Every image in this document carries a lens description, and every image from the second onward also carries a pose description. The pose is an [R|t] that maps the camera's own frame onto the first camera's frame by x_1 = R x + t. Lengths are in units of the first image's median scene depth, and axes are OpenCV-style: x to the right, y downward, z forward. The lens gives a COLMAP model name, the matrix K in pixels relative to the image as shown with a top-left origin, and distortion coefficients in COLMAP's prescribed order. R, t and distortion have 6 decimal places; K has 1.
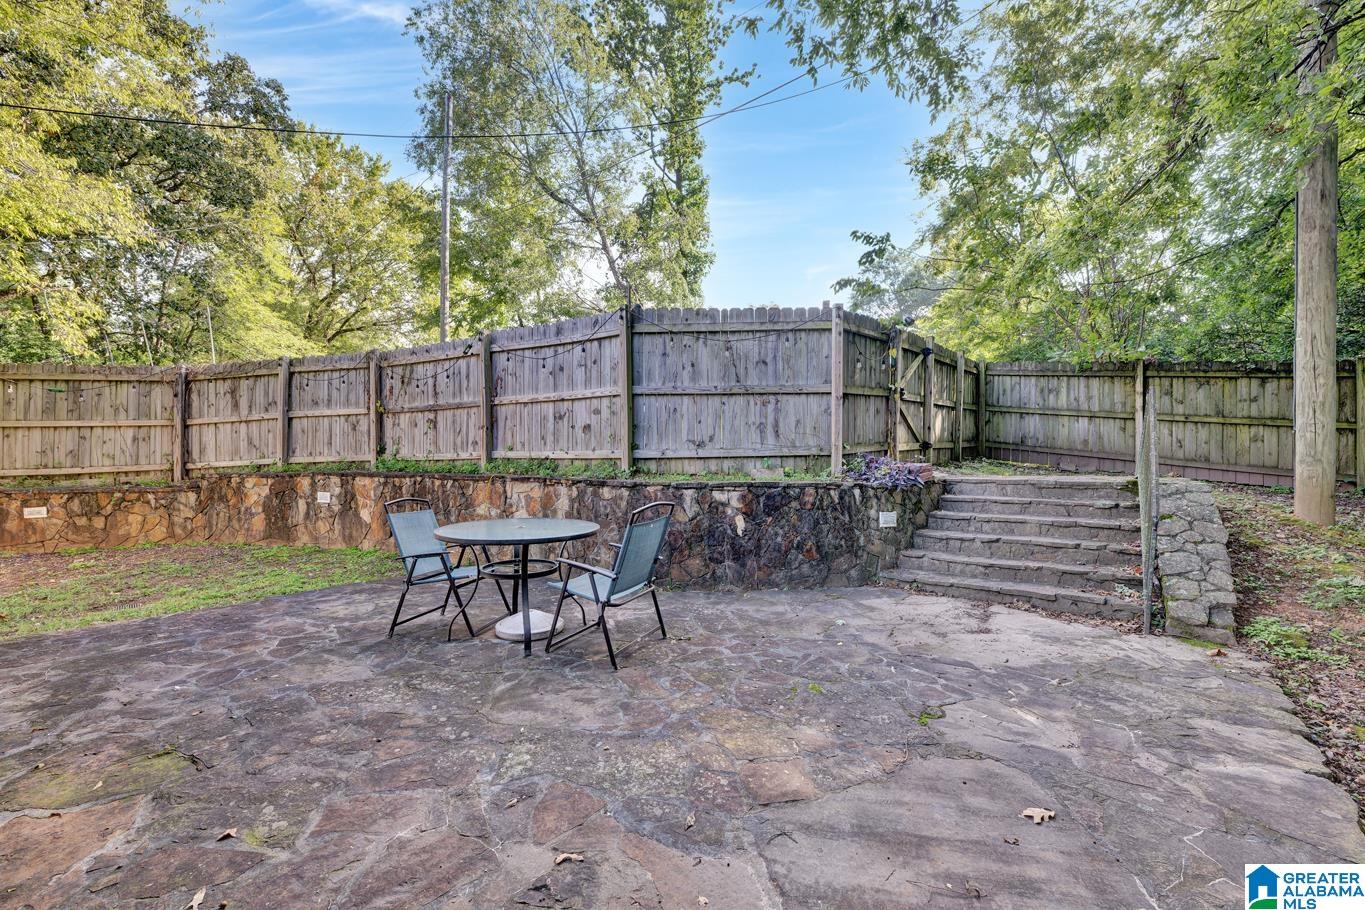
lens RADIAL K [[533.9, 0, 682.5], [0, 533.9, 455.0], [0, 0, 1]] dist [-0.001061, -0.000165]
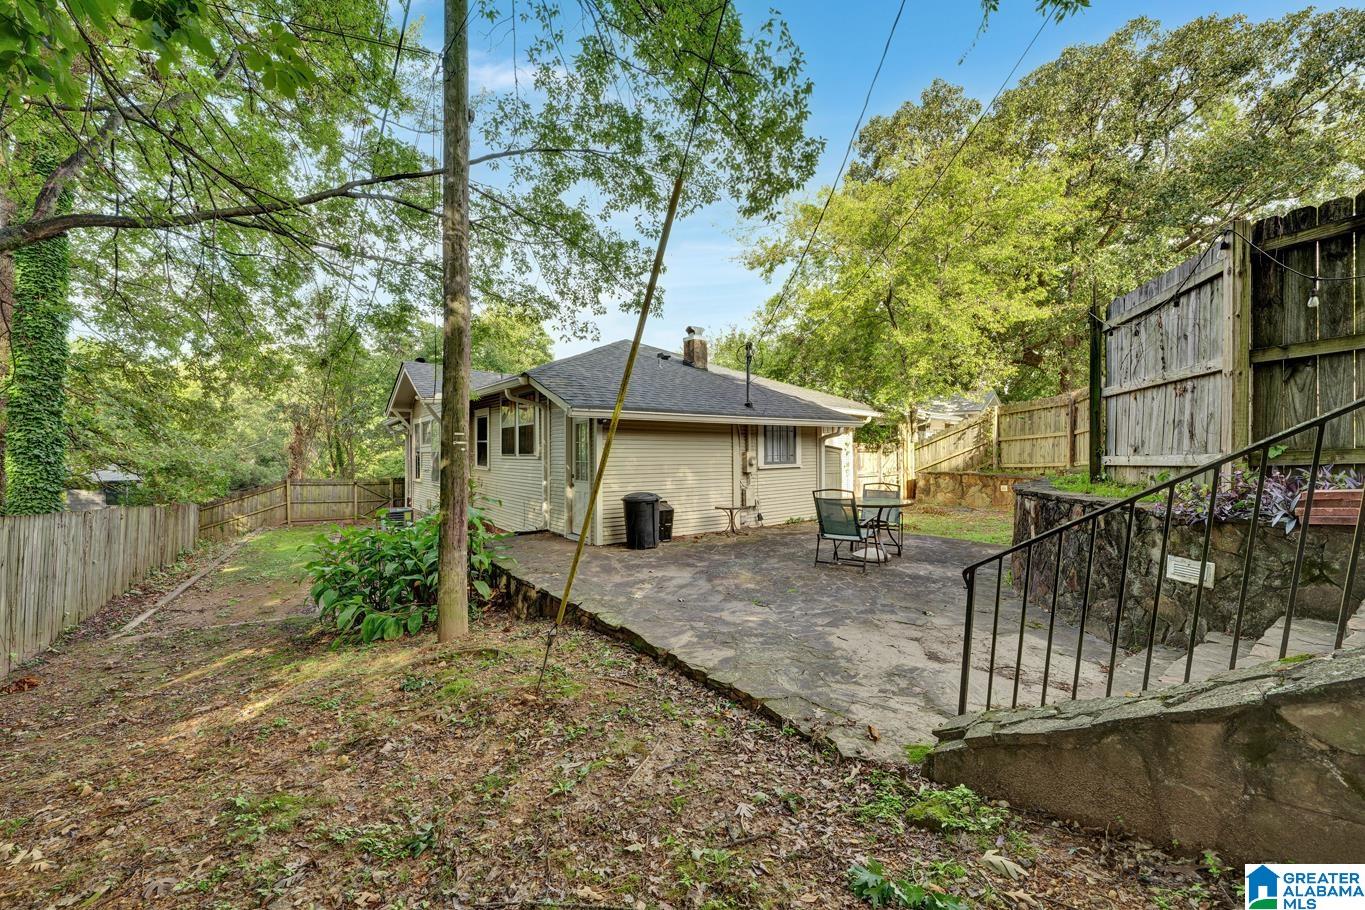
lens RADIAL K [[533.9, 0, 682.5], [0, 533.9, 455.0], [0, 0, 1]] dist [-0.001061, -0.000165]
pose [[-0.238622, 0.004868, -0.971100, 1.137820], [0.000756, 0.999988, 0.004827, -0.019271], [0.971112, 0.000418, -0.238623, 0.576358]]
